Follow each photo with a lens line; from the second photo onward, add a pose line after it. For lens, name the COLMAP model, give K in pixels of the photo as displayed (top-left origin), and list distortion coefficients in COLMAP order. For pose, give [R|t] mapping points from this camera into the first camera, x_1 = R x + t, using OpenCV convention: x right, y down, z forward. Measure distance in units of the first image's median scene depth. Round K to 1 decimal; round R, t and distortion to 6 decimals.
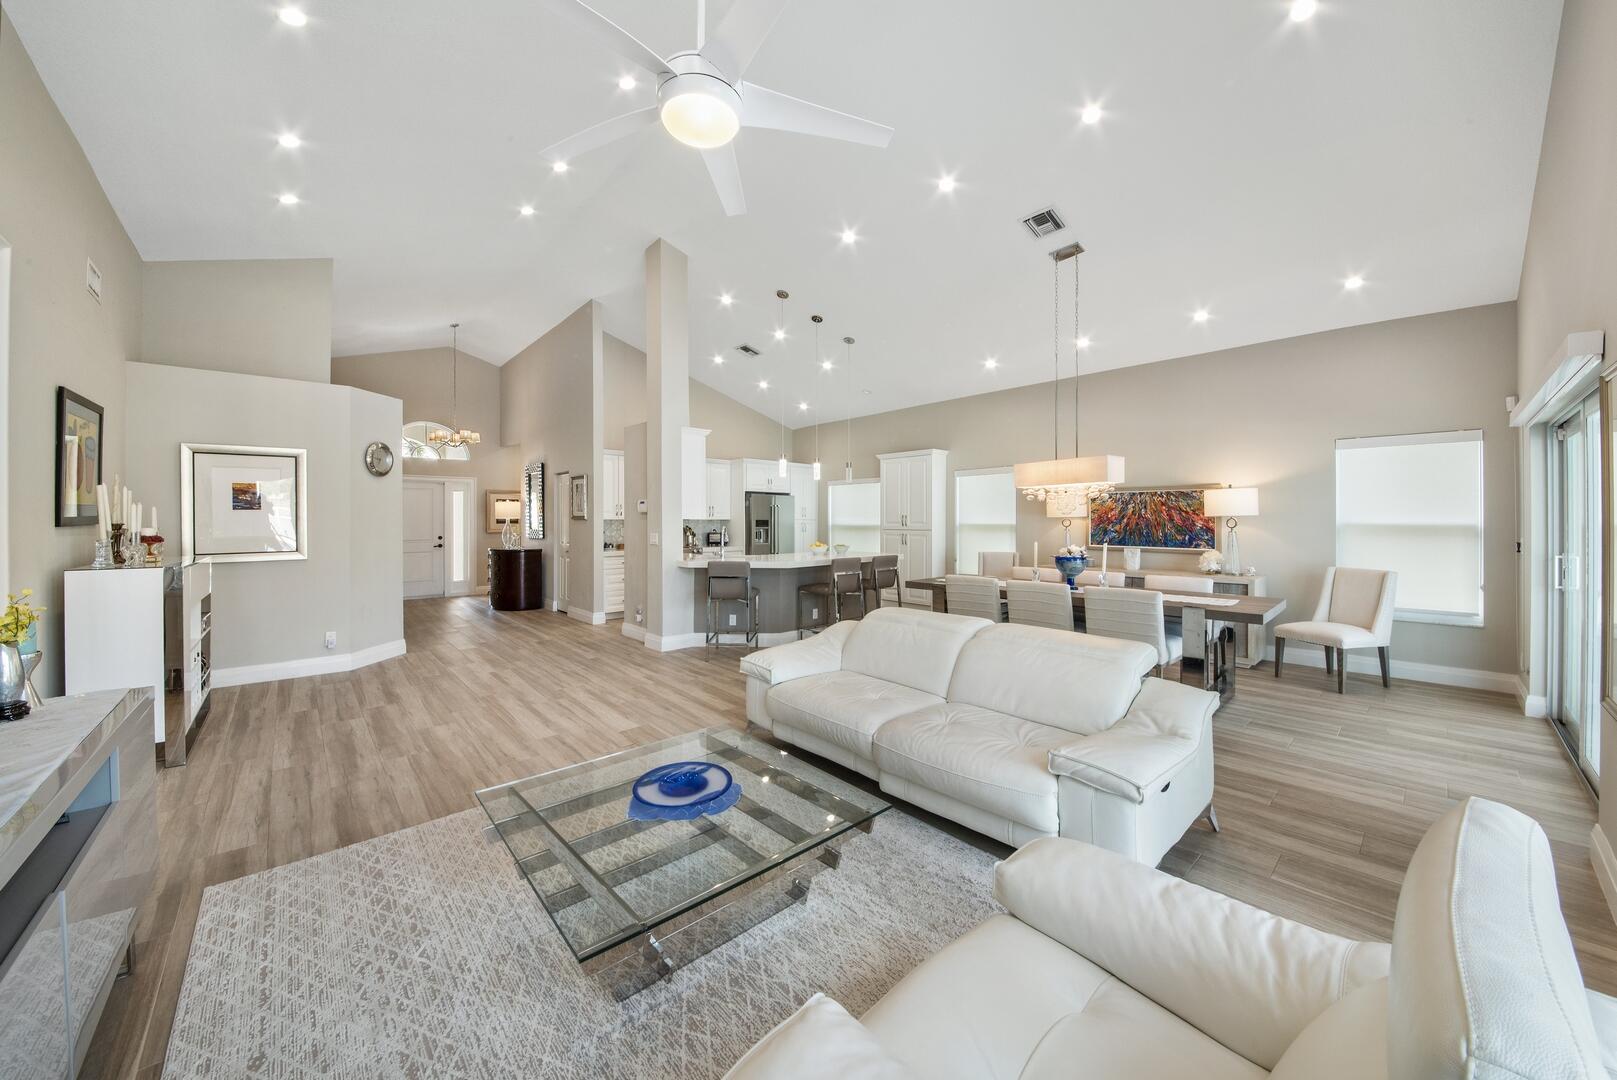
lens RADIAL K [[571.6, 0, 833.0], [0, 571.6, 514.4], [0, 0, 1]] dist [-0.009046, -0.002397]
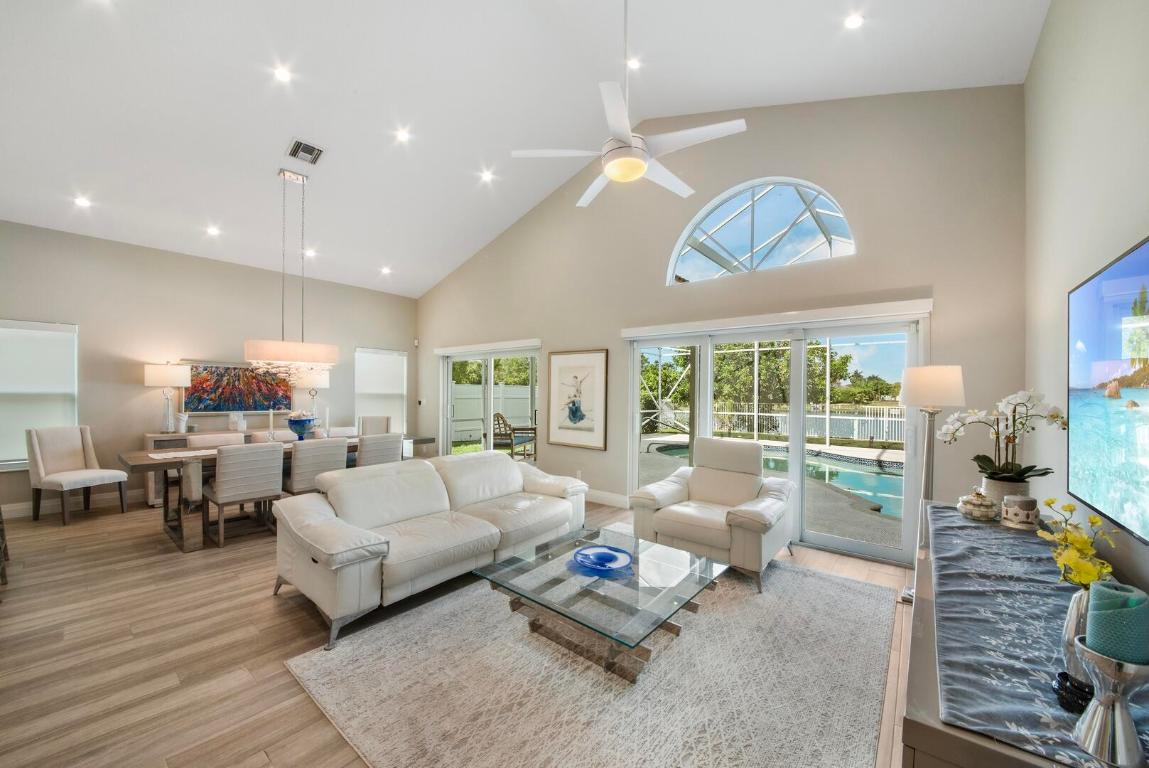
lens RADIAL K [[426.9, 0, 563.8], [0, 426.9, 394.1], [0, 0, 1]] dist [-0.029908, -0.000530]
pose [[-0.113592, -0.006848, 0.993504, -0.485567], [-0.021567, 0.999758, 0.004426, -0.000339], [-0.993293, -0.020924, -0.113712, 0.426018]]
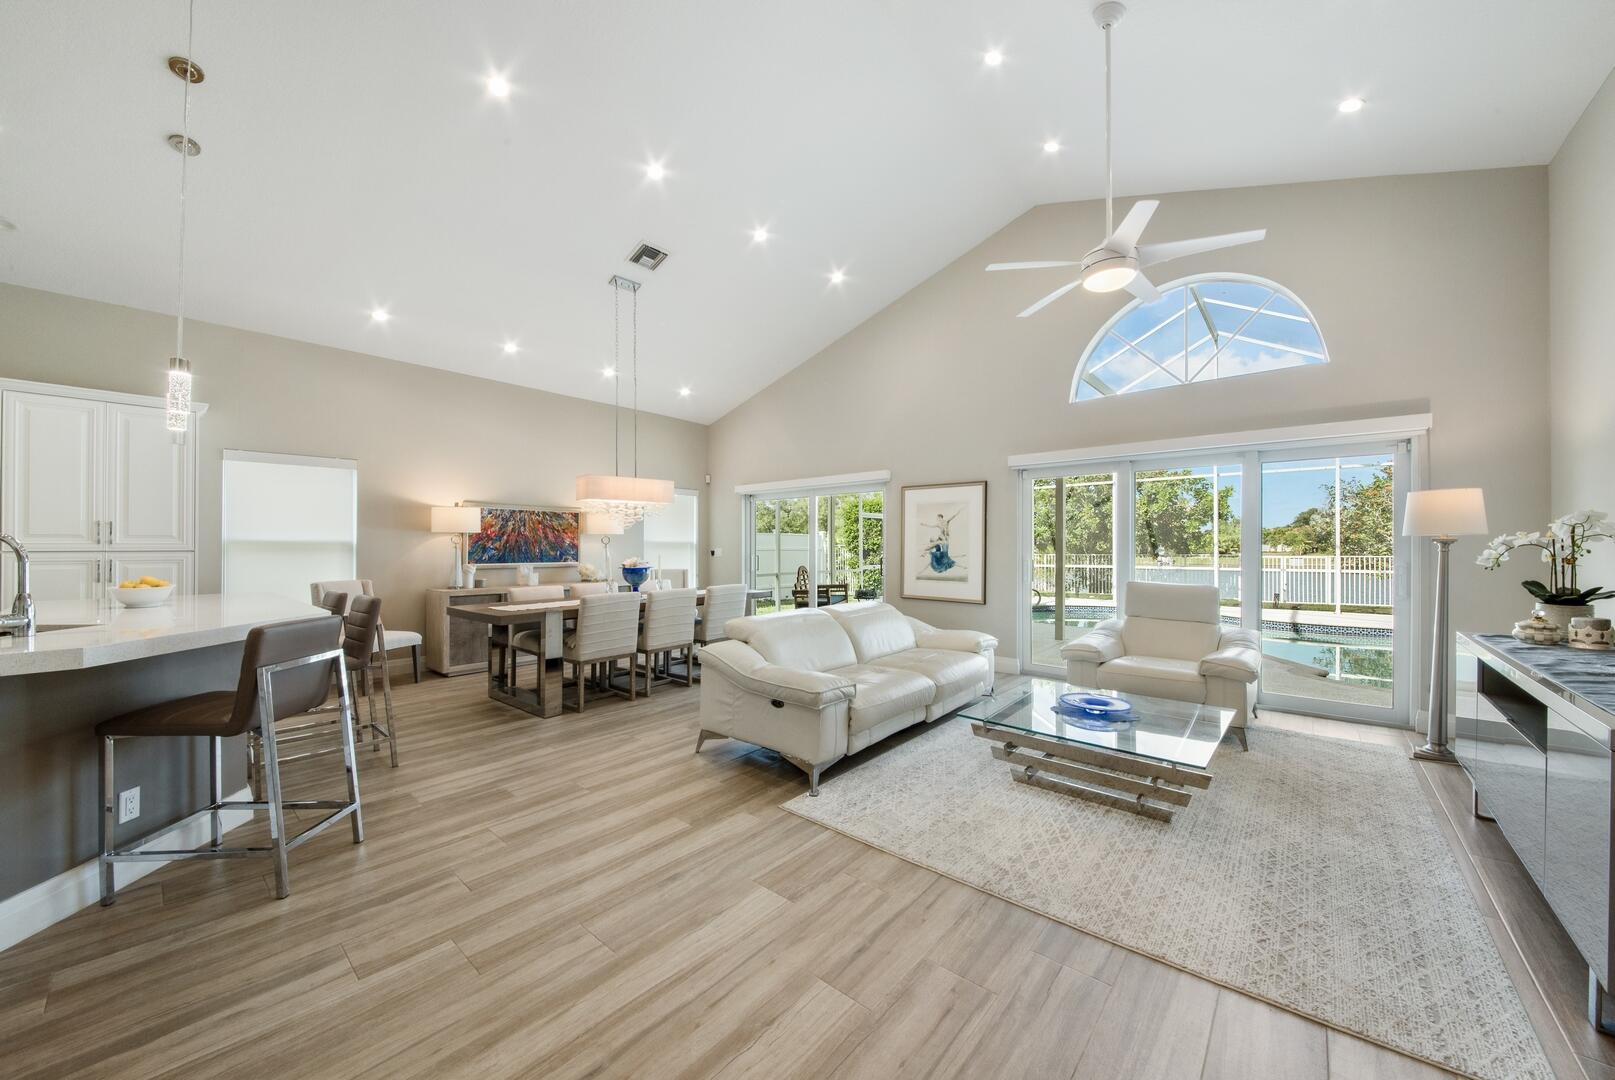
lens RADIAL K [[570.9, 0, 787.3], [0, 570.9, 541.9], [0, 0, 1]] dist [-0.009046, -0.002397]
pose [[-0.075711, 0.005856, 0.997113, -0.571211], [-0.009753, 0.999931, -0.006613, 0.022415], [-0.997082, -0.010225, -0.075649, 0.647474]]
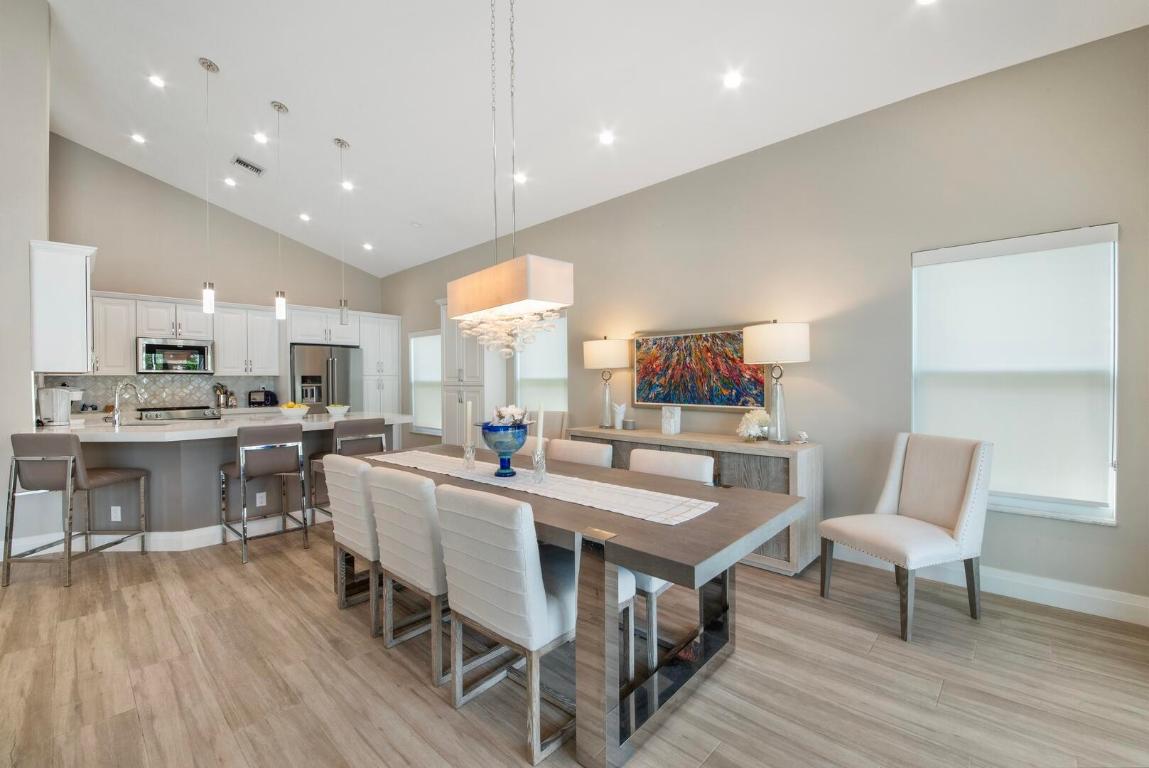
lens RADIAL K [[479.0, 0, 584.0], [0, 479.0, 381.3], [0, 0, 1]] dist [-0.001993, -0.003597]
pose [[0.997557, -0.006414, 0.069564, 0.384531], [0.005462, 0.999889, 0.013870, 0.016097], [-0.069645, -0.013456, 0.997481, 0.379450]]
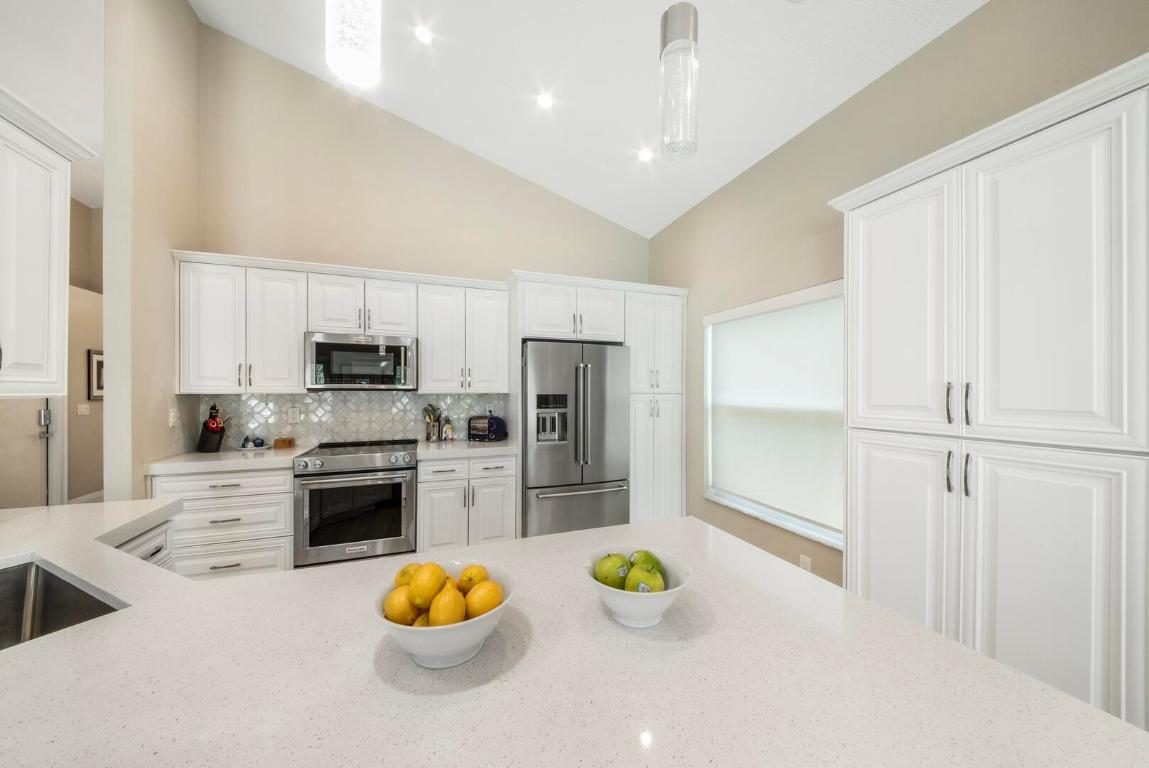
lens RADIAL K [[406.2, 0, 583.5], [0, 406.2, 394.9], [0, 0, 1]] dist [-0.009046, -0.002397]
pose [[0.923094, 0.006493, -0.384519, 0.055027], [0.002402, 0.999741, 0.022648, 0.003320], [0.384566, -0.021830, 0.922839, 1.095860]]
